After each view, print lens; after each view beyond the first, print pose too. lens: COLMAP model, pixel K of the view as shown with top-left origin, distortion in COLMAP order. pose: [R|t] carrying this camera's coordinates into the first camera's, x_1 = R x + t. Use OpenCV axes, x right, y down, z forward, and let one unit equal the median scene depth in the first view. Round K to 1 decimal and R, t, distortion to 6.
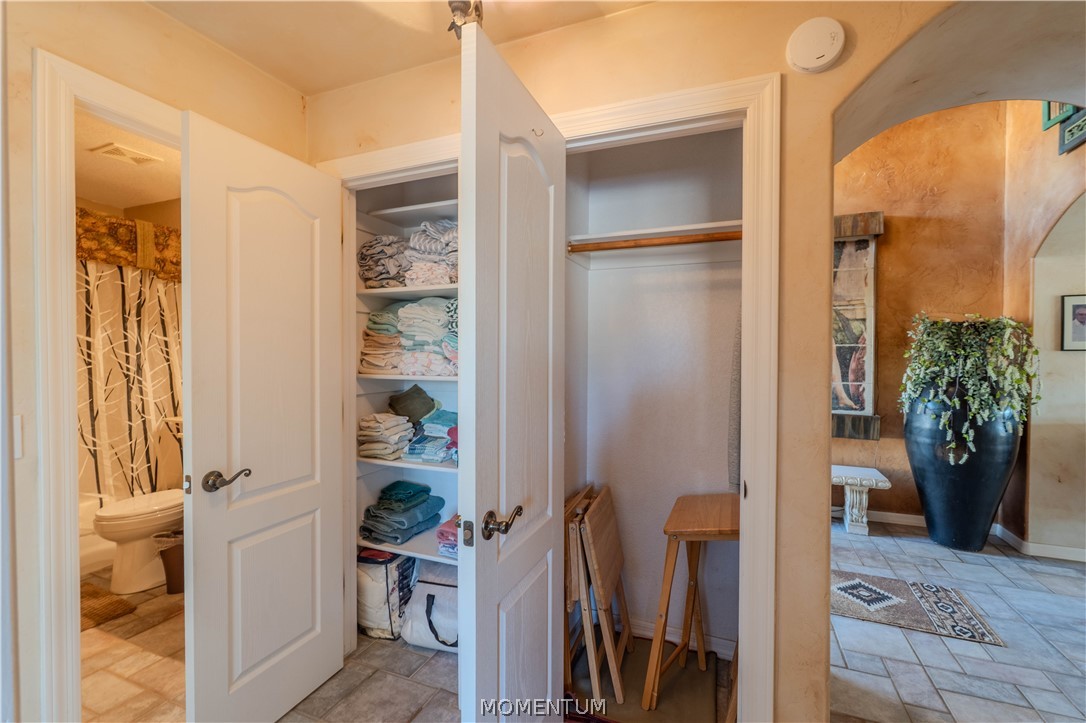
lens RADIAL K [[480.6, 0, 543.0], [0, 480.6, 361.5], [0, 0, 1]] dist [-0.001093, -0.000808]
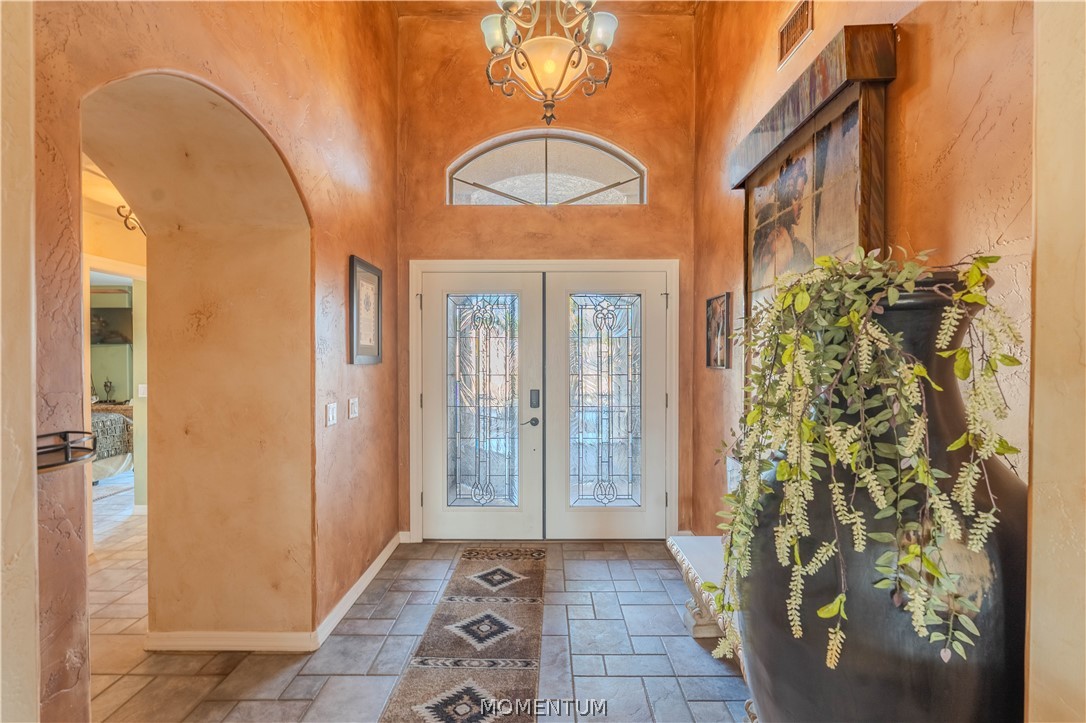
lens RADIAL K [[480.6, 0, 543.0], [0, 480.6, 361.5], [0, 0, 1]] dist [-0.001093, -0.000808]
pose [[0.376417, 0.006011, -0.926431, 1.064862], [-0.011148, 0.999936, 0.001958, -0.025459], [0.926383, 0.009591, 0.376460, 0.652370]]
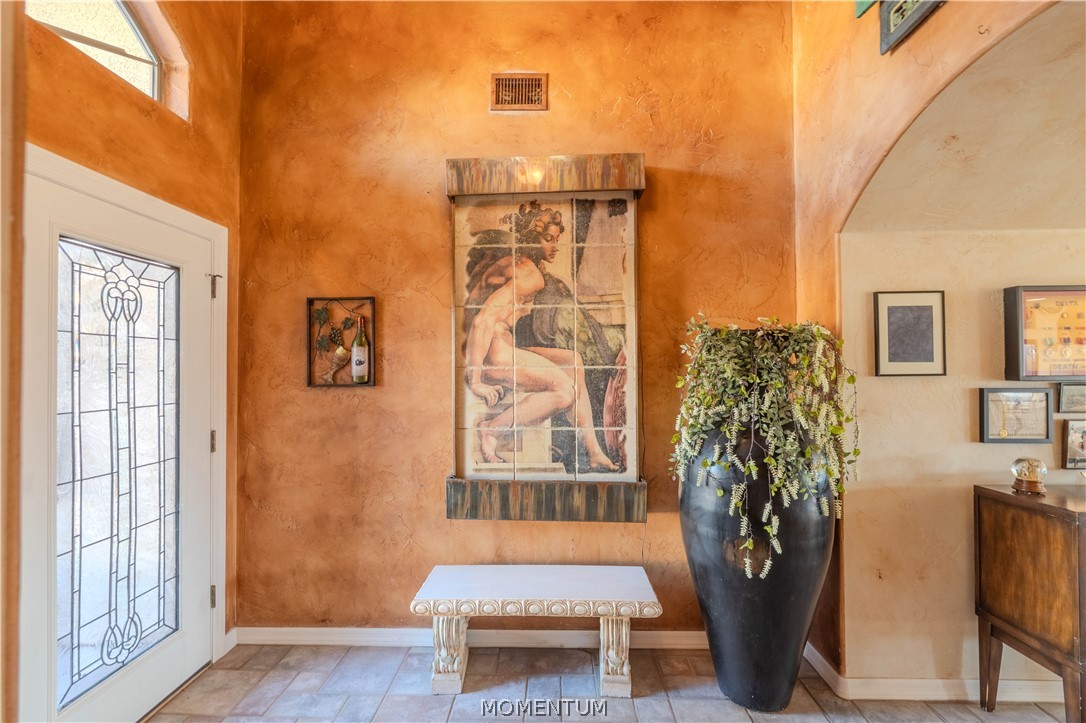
lens RADIAL K [[491.9, 0, 543.0], [0, 491.9, 361.5], [0, 0, 1]] dist [-0.003133, -0.000147]
pose [[0.934546, -0.003244, 0.355828, 0.381878], [0.014330, 0.999490, -0.028526, -0.027128], [-0.355555, 0.031758, 0.934116, 0.489369]]
